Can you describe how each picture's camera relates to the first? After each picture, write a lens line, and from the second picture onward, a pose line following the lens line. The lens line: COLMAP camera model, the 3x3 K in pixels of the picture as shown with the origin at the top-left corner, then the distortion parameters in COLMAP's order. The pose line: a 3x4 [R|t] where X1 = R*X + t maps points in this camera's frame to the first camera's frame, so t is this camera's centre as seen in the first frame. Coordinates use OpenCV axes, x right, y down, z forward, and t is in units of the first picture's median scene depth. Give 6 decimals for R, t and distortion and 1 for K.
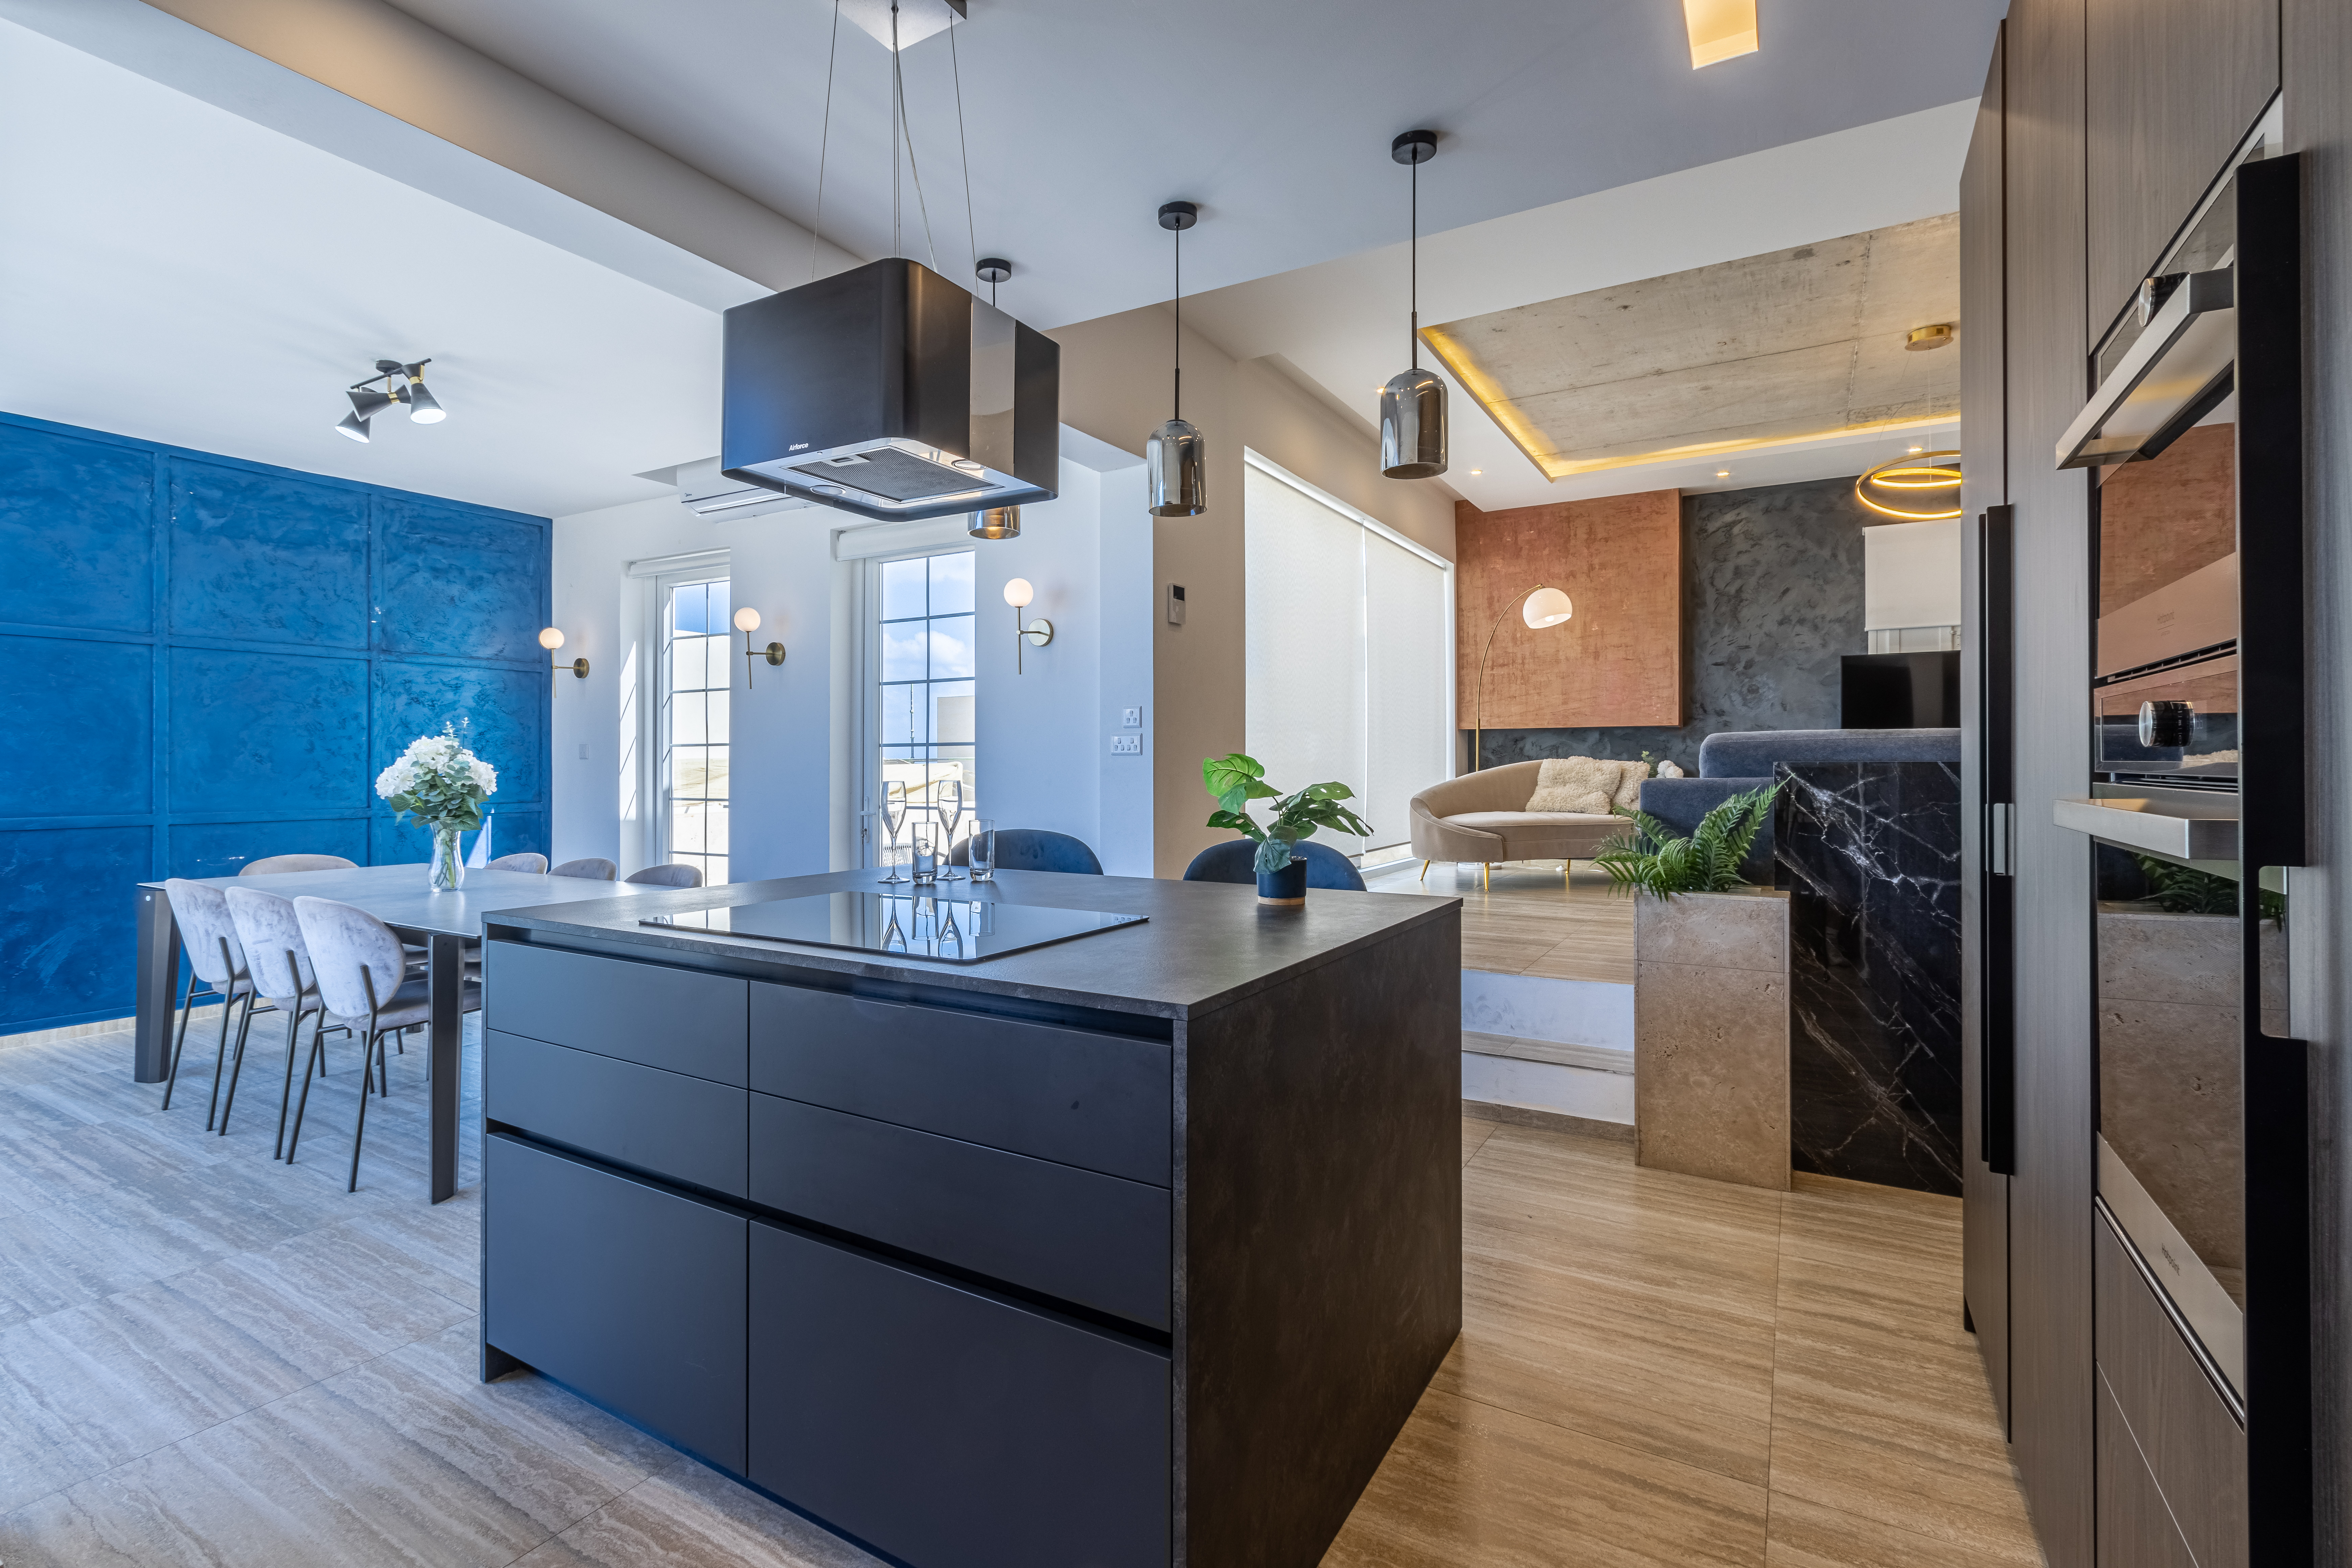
lens RADIAL K [[1086.7, 0, 1151.3], [0, 1086.7, 768.8], [0, 0, 1]] dist [-0.000170, -0.000186]
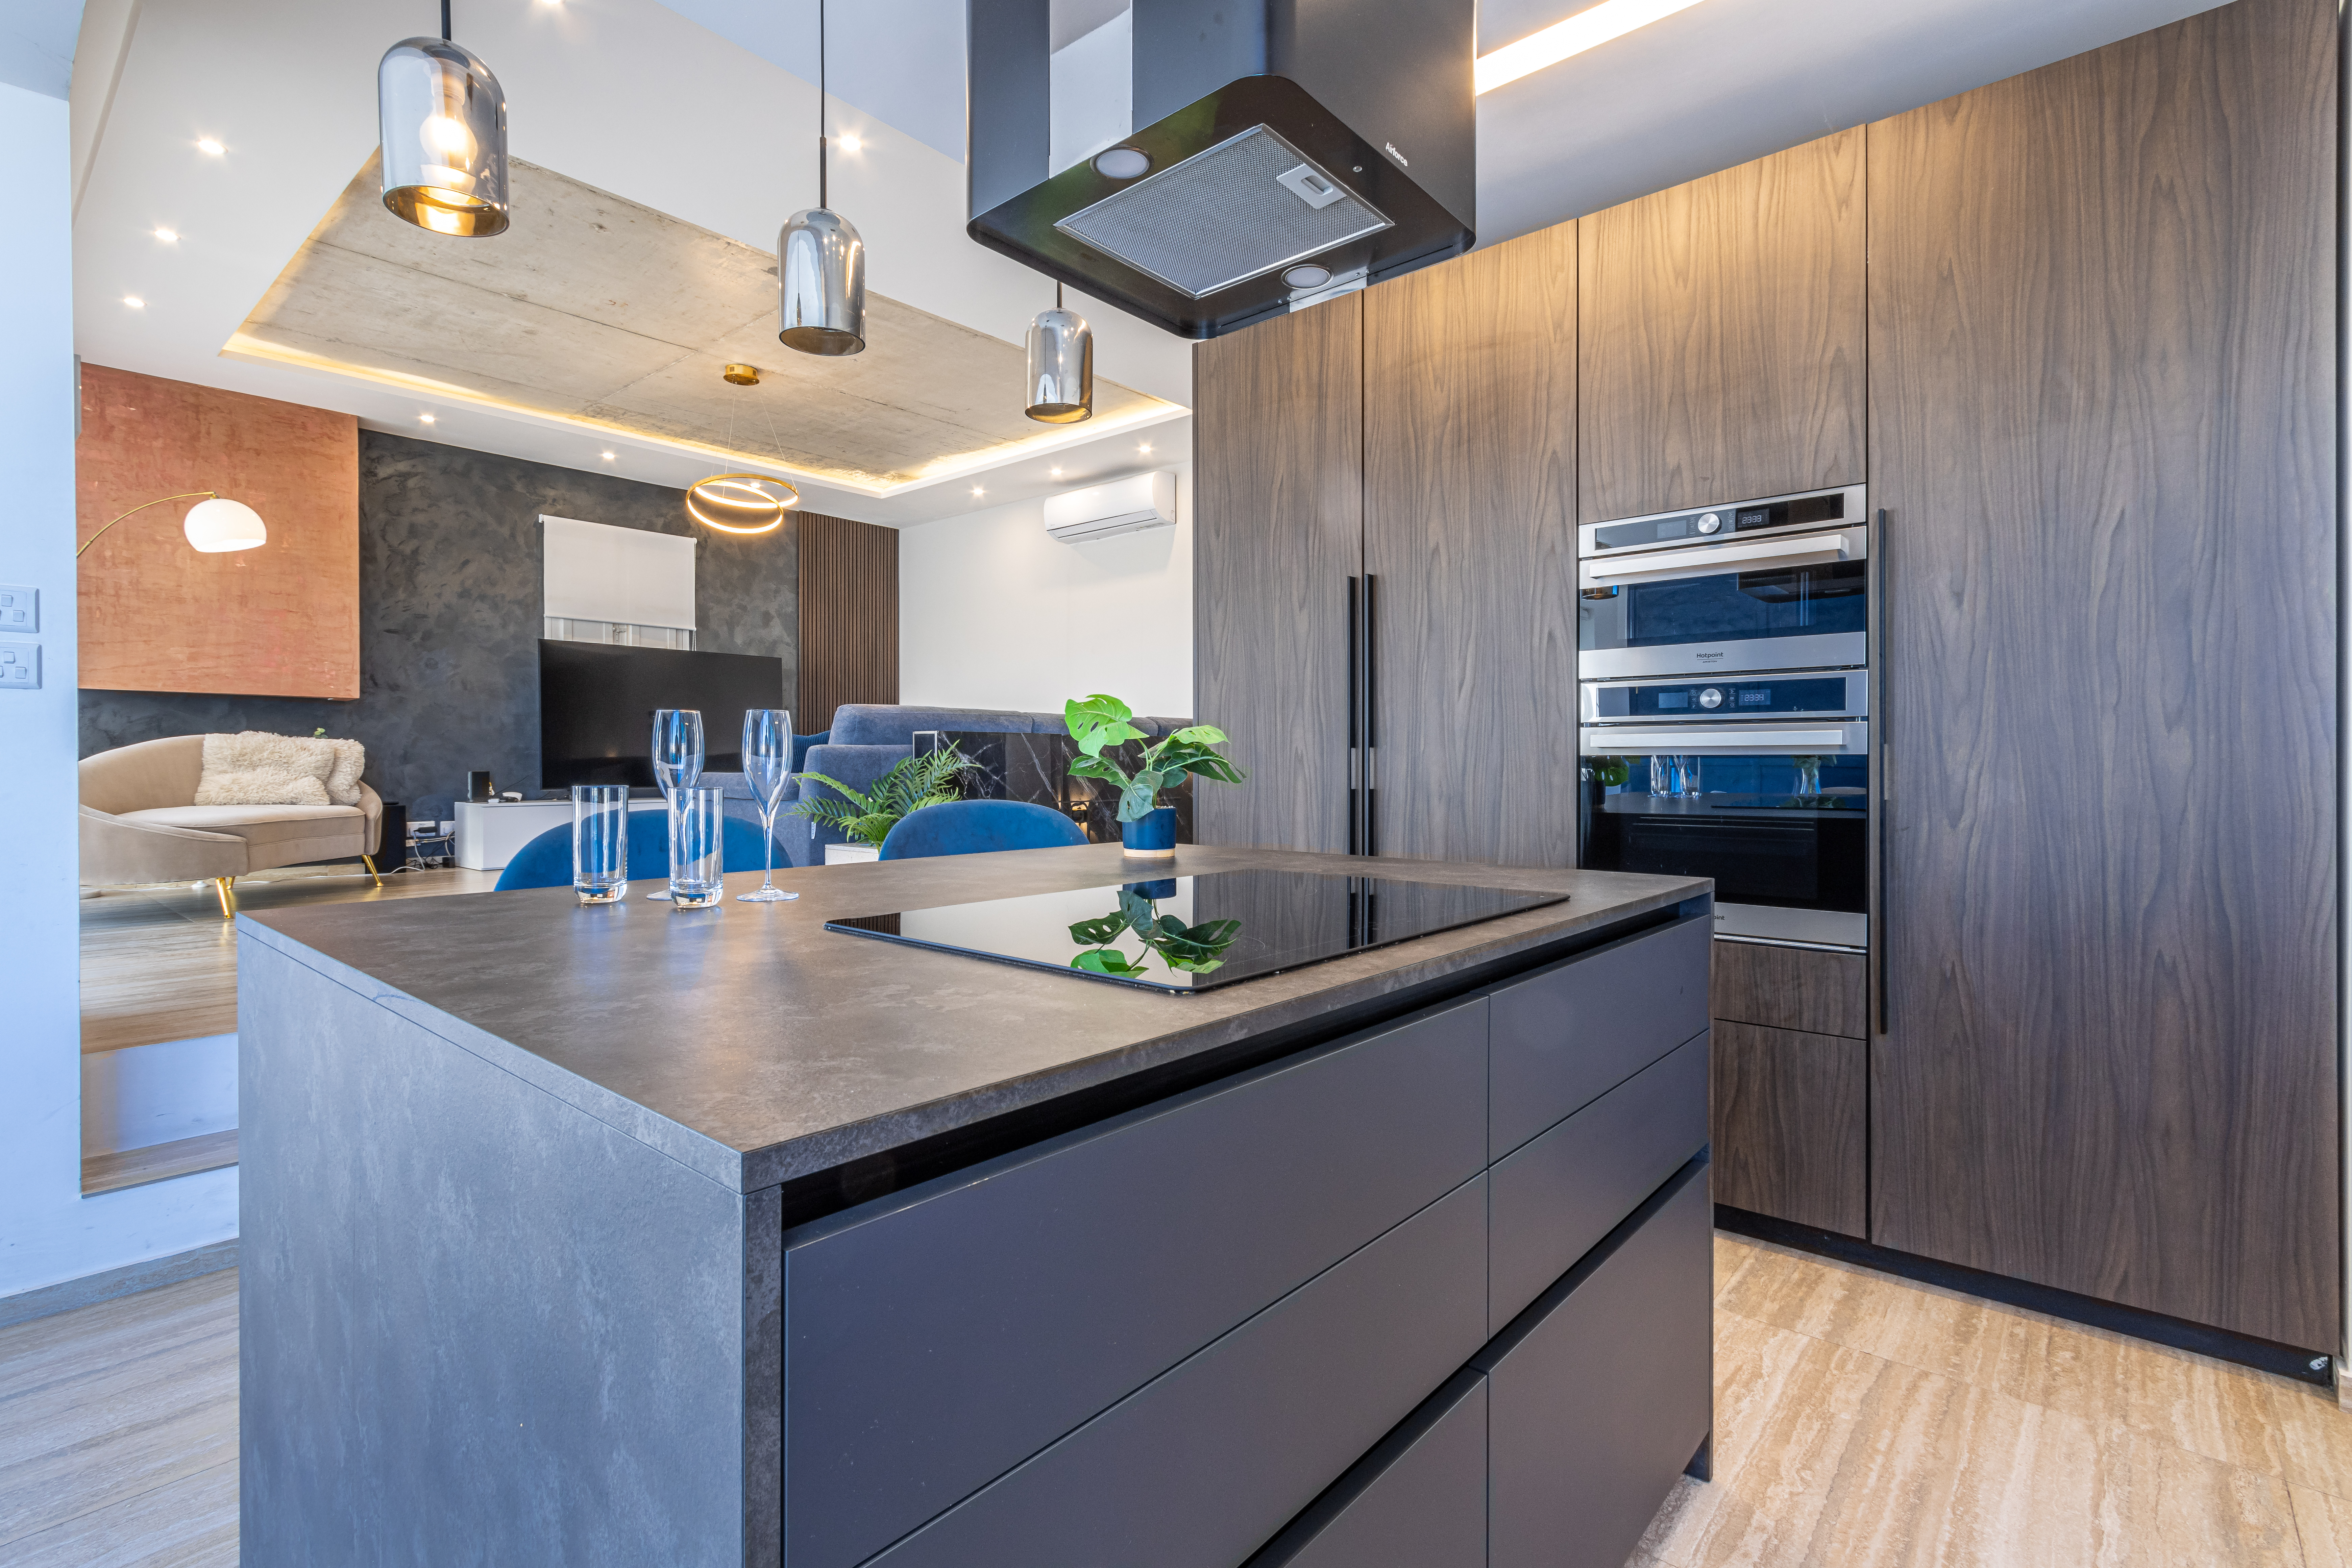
lens RADIAL K [[1086.7, 0, 1151.3], [0, 1086.7, 768.8], [0, 0, 1]] dist [-0.000170, -0.000186]
pose [[0.184765, -0.002562, 0.982779, -0.228727], [0.002519, 0.999995, 0.002133, 0.014155], [-0.982779, 0.002082, 0.184771, 0.242996]]
